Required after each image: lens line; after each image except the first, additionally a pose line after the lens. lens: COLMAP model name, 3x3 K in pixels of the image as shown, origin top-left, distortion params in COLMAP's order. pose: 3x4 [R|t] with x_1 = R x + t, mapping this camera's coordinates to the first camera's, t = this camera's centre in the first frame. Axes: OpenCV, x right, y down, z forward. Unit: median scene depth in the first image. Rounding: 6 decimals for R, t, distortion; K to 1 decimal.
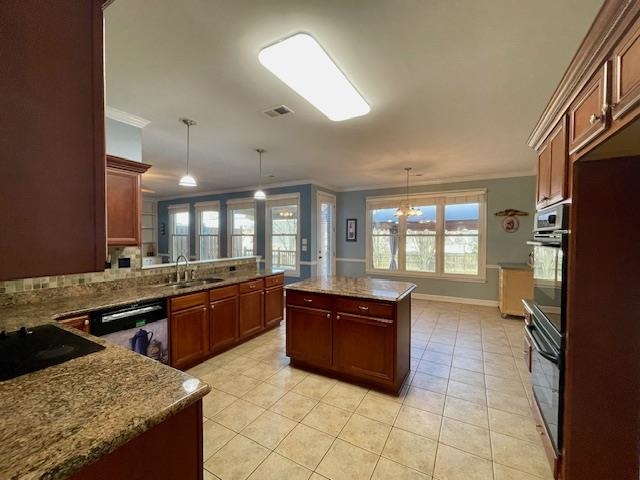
lens RADIAL K [[271.0, 0, 320.0], [0, 271.0, 240.0], [0, 0, 1]] dist [-0.002340, -0.000177]
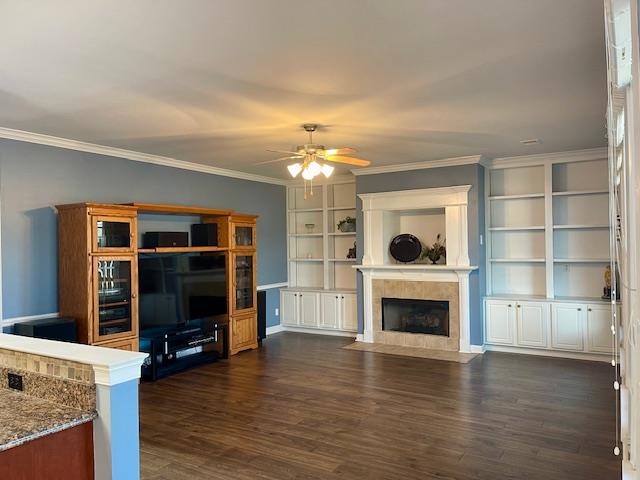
lens RADIAL K [[484.4, 0, 320.0], [0, 484.4, 240.0], [0, 0, 1]] dist [0.049523, -0.004407]
pose [[-0.027442, -0.010264, -0.999571, 0.114957], [0.003503, 0.999940, -0.010364, -0.022998], [0.999617, -0.003786, -0.027405, 0.767562]]
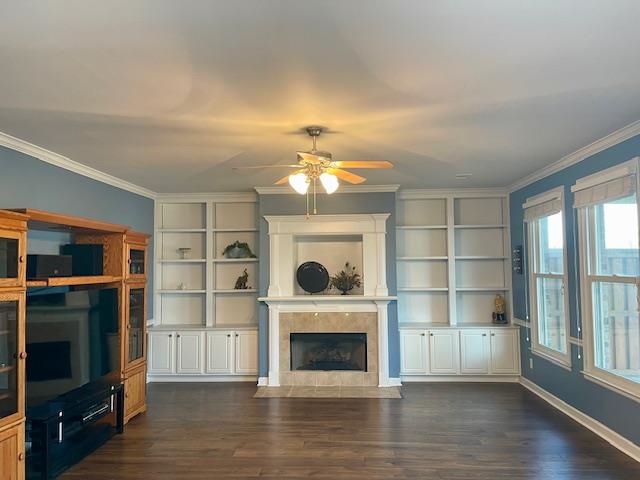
lens RADIAL K [[484.4, 0, 320.0], [0, 484.4, 240.0], [0, 0, 1]] dist [0.049523, -0.004407]
pose [[0.449291, -0.057837, -0.891511, -0.068923], [-0.000962, 0.997870, -0.065222, -0.026808], [0.893385, 0.030162, 0.448278, 0.499445]]
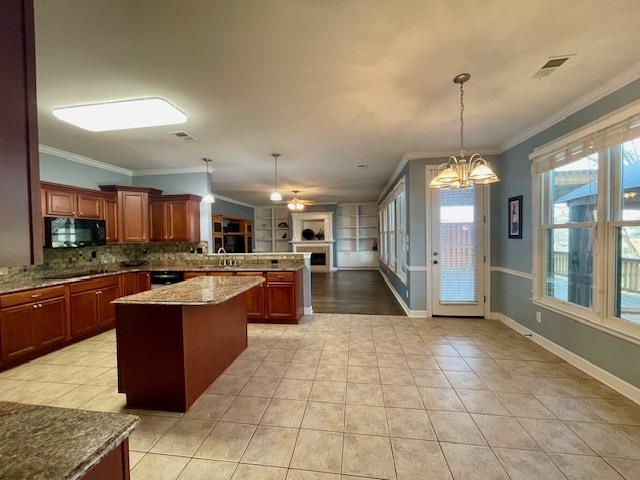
lens RADIAL K [[255.9, 0, 317.7], [0, 255.9, 238.7], [0, 0, 1]] dist [-0.014453, -0.000045]
pose [[0.362911, 0.005432, -0.931808, 0.447493], [0.005770, 0.999951, 0.008077, -0.001730], [0.931806, -0.008308, 0.362862, 0.440590]]
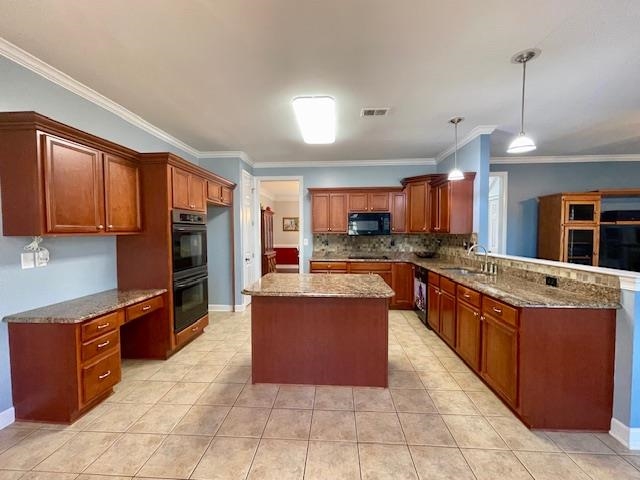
lens RADIAL K [[271.0, 0, 320.0], [0, 271.0, 240.0], [0, 0, 1]] dist [-0.002340, -0.000177]
pose [[-0.899476, 0.017321, -0.436627, 0.202755], [-0.001995, 0.999041, 0.043741, -0.002220], [0.436966, 0.040215, -0.898579, 0.737241]]
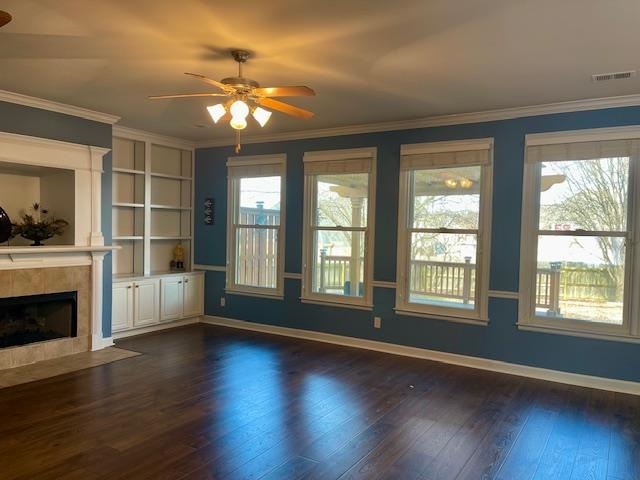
lens RADIAL K [[484.4, 0, 320.0], [0, 484.4, 240.0], [0, 0, 1]] dist [0.049523, -0.004407]
pose [[0.998971, 0.022752, -0.039229, -0.453896], [-0.022442, 0.999714, 0.008316, -0.004979], [0.039407, -0.007427, 0.999196, 0.245323]]
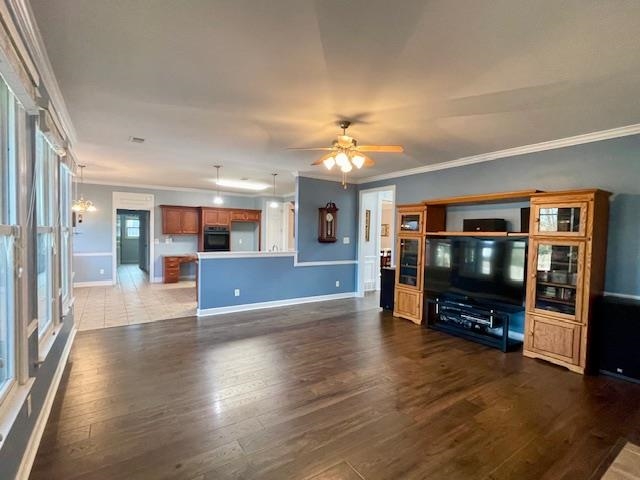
lens RADIAL K [[311.1, 0, 320.0], [0, 311.1, 240.0], [0, 0, 1]] dist [-0.000156, -0.000066]
pose [[-0.898482, -0.025413, 0.438275, -0.740298], [-0.010468, 0.999279, 0.036483, -0.023629], [-0.438886, 0.028191, -0.898100, 1.195392]]
